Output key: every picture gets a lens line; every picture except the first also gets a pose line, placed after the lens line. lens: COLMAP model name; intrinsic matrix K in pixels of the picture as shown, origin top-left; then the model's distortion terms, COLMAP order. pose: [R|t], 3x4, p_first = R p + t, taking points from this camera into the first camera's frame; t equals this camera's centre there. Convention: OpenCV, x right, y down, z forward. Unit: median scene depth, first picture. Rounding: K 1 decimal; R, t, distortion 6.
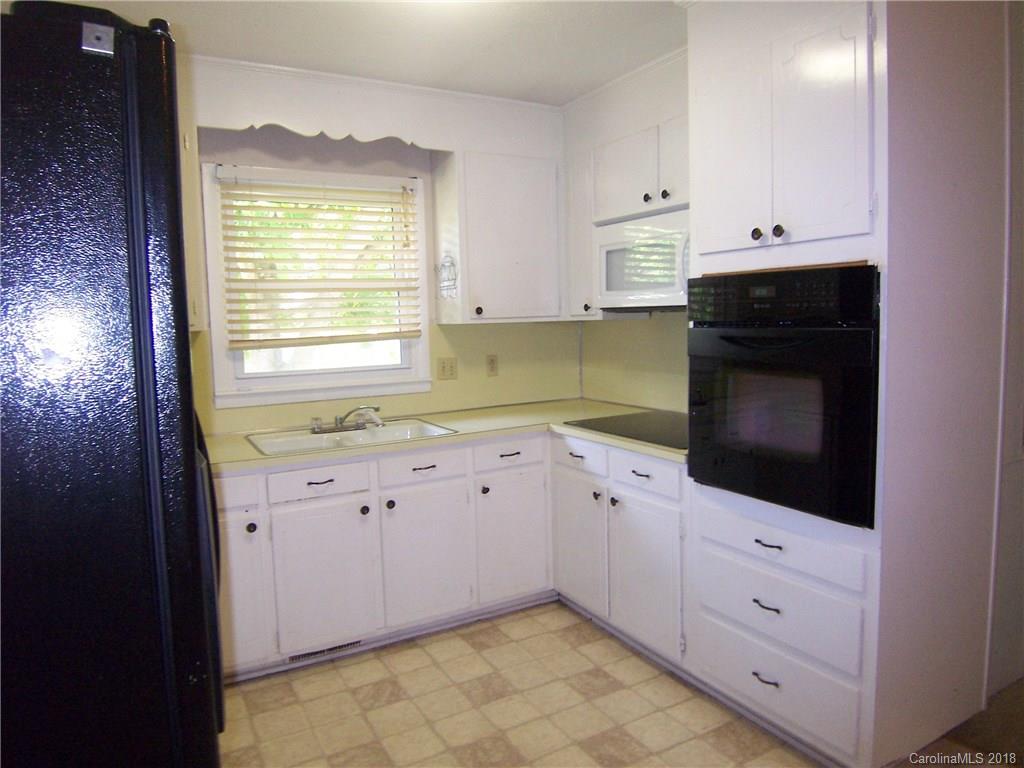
lens RADIAL K [[685.6, 0, 446.4], [0, 685.6, 381.2], [0, 0, 1]] dist [-0.059443, -0.001024]
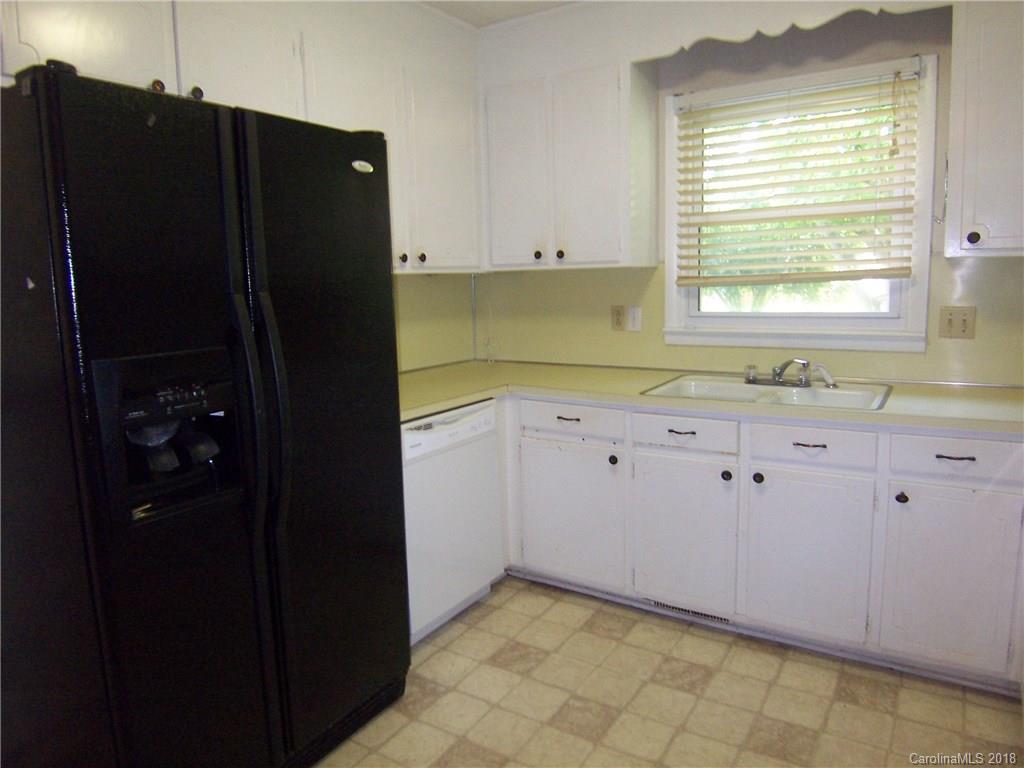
lens RADIAL K [[674.6, 0, 529.0], [0, 674.6, 365.2], [0, 0, 1]] dist [0.002572, -0.041897]
pose [[0.511784, 0.131510, -0.848989, 0.432758], [-0.056029, 0.991220, 0.119767, -0.038448], [0.857285, -0.013727, 0.514659, 0.313569]]
